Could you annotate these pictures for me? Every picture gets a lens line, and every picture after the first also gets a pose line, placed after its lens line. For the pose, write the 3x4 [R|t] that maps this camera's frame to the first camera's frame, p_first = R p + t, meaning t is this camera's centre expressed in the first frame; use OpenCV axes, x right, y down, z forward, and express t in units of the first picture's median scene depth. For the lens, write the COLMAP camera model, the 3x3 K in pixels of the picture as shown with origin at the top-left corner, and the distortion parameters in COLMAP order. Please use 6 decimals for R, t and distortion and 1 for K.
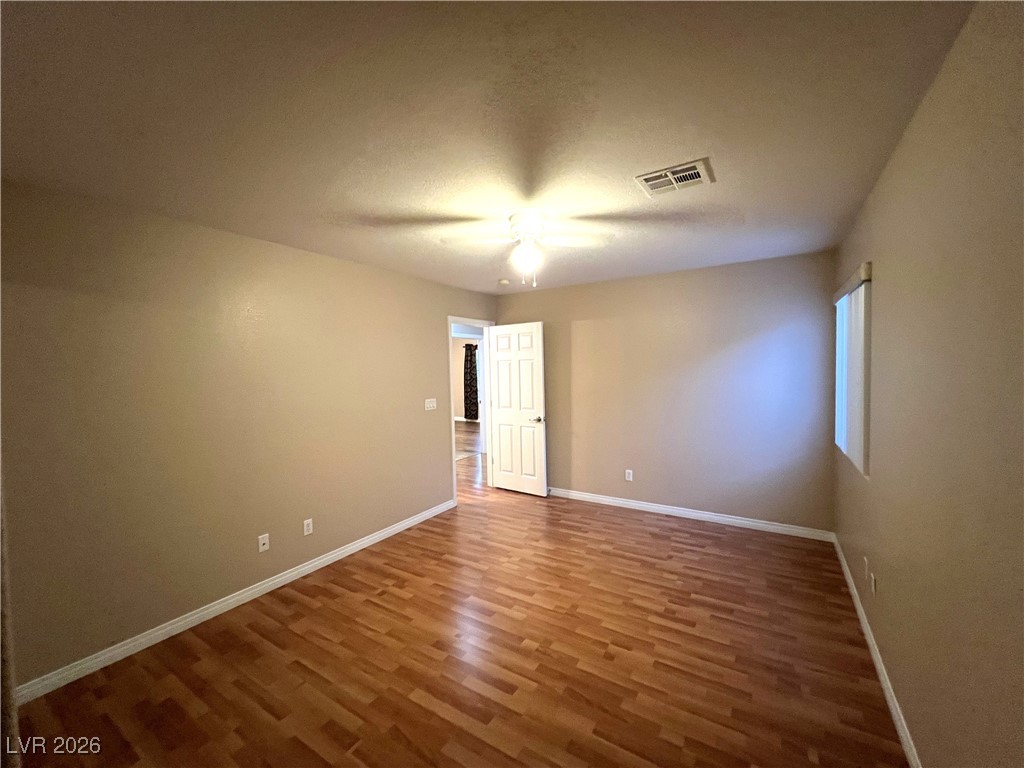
lens RADIAL K [[409.0, 0, 512.0], [0, 409.0, 384.0], [0, 0, 1]] dist [-0.001642, 0.000123]
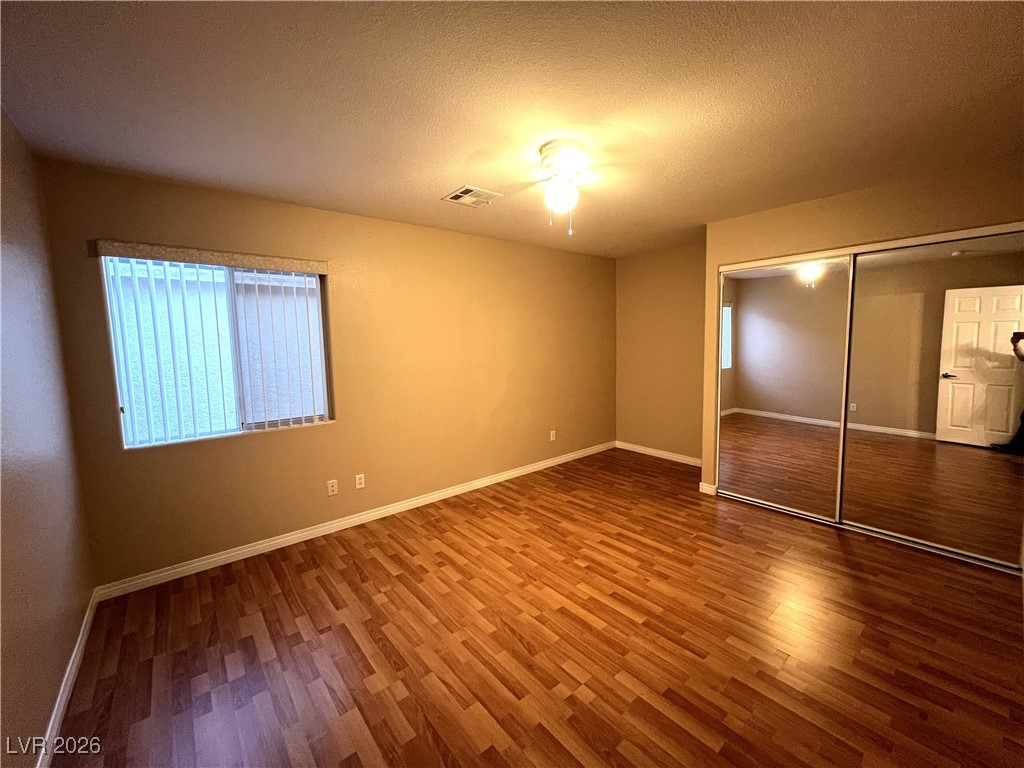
lens RADIAL K [[409.0, 0, 512.0], [0, 409.0, 384.0], [0, 0, 1]] dist [-0.001642, 0.000123]
pose [[-0.949828, 0.009172, 0.312639, -0.126448], [0.054777, 0.988999, 0.137404, -0.043669], [-0.307940, 0.147635, -0.939881, 1.883610]]
